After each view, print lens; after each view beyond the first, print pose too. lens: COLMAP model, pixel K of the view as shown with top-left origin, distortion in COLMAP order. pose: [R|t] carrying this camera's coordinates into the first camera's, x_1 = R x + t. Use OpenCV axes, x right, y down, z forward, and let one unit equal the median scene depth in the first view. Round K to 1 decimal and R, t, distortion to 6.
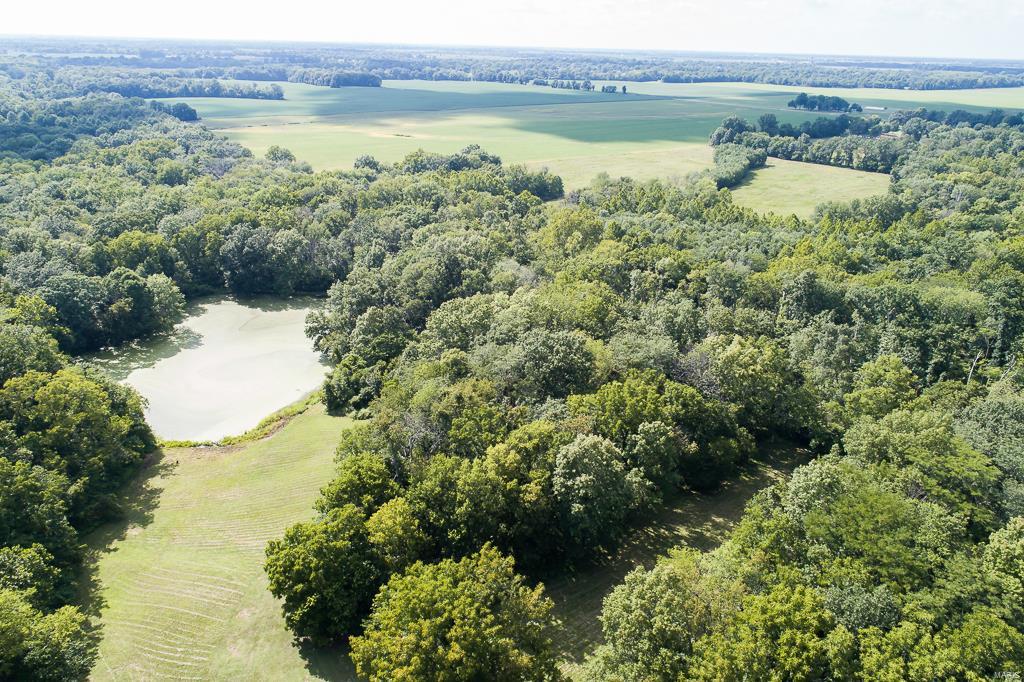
lens RADIAL K [[689.8, 0, 512.0], [0, 689.8, 341.0], [0, 0, 1]] dist [-0.000248, 0.000686]
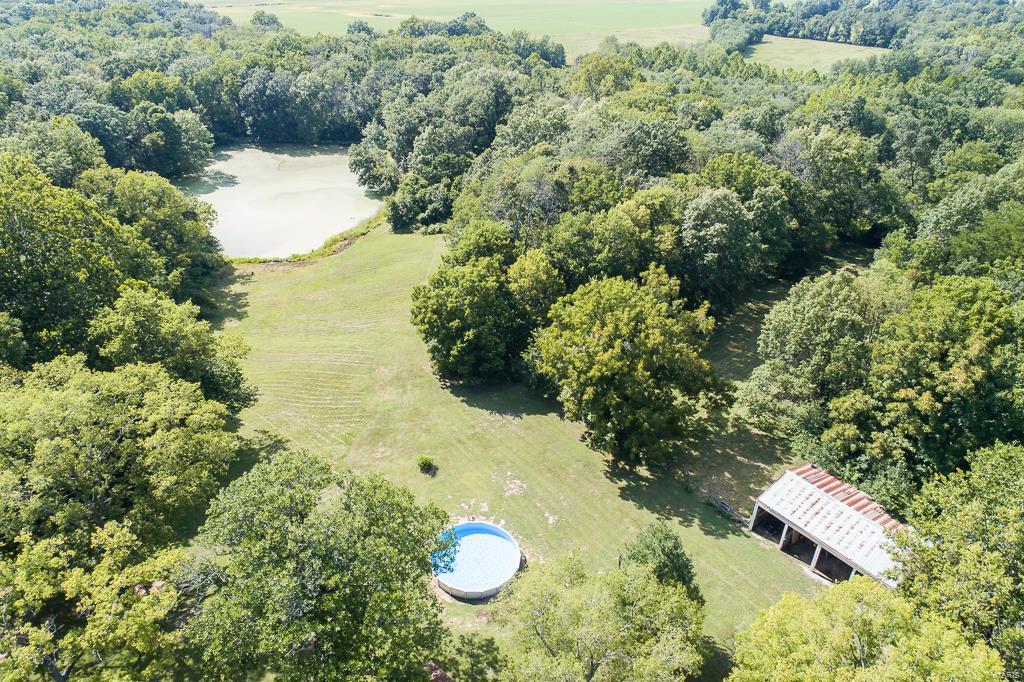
lens RADIAL K [[691.7, 0, 514.4], [0, 691.7, 335.7], [0, 0, 1]] dist [0.003132, 0.000340]
pose [[0.998515, -0.023924, 0.048934, -0.143236], [0.018130, 0.993130, 0.115601, 0.136661], [-0.051363, -0.114542, 0.992090, -0.004103]]
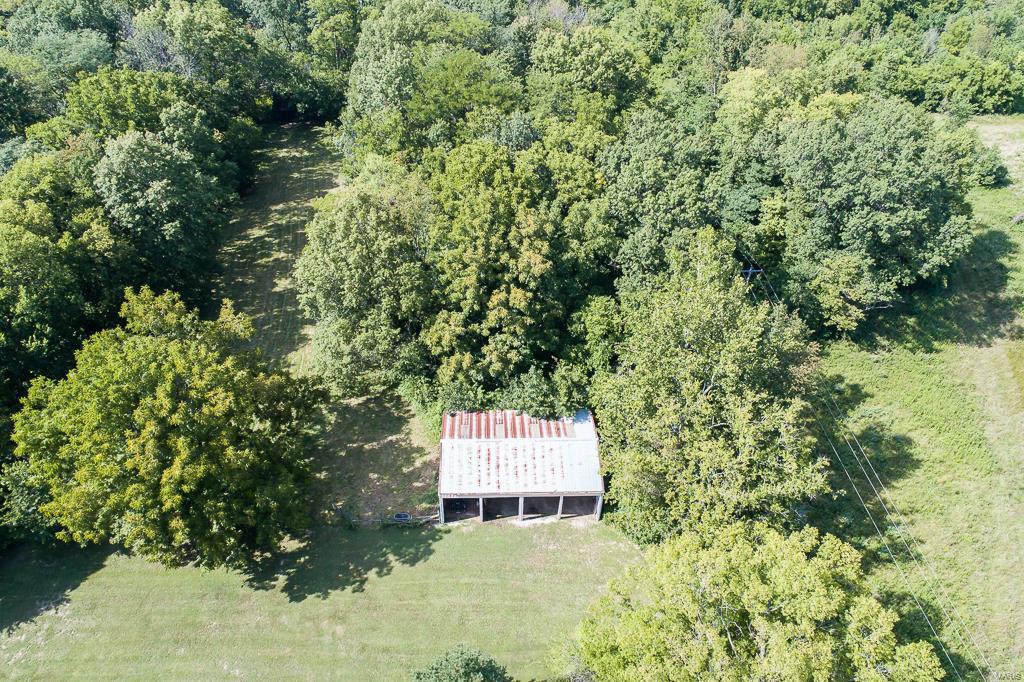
lens RADIAL K [[691.7, 0, 514.4], [0, 691.7, 335.7], [0, 0, 1]] dist [0.003132, 0.000340]
pose [[0.553175, -0.543917, 0.630992, -0.136377], [0.326155, 0.838375, 0.436750, 0.078183], [-0.766564, -0.035798, 0.641169, 0.136668]]
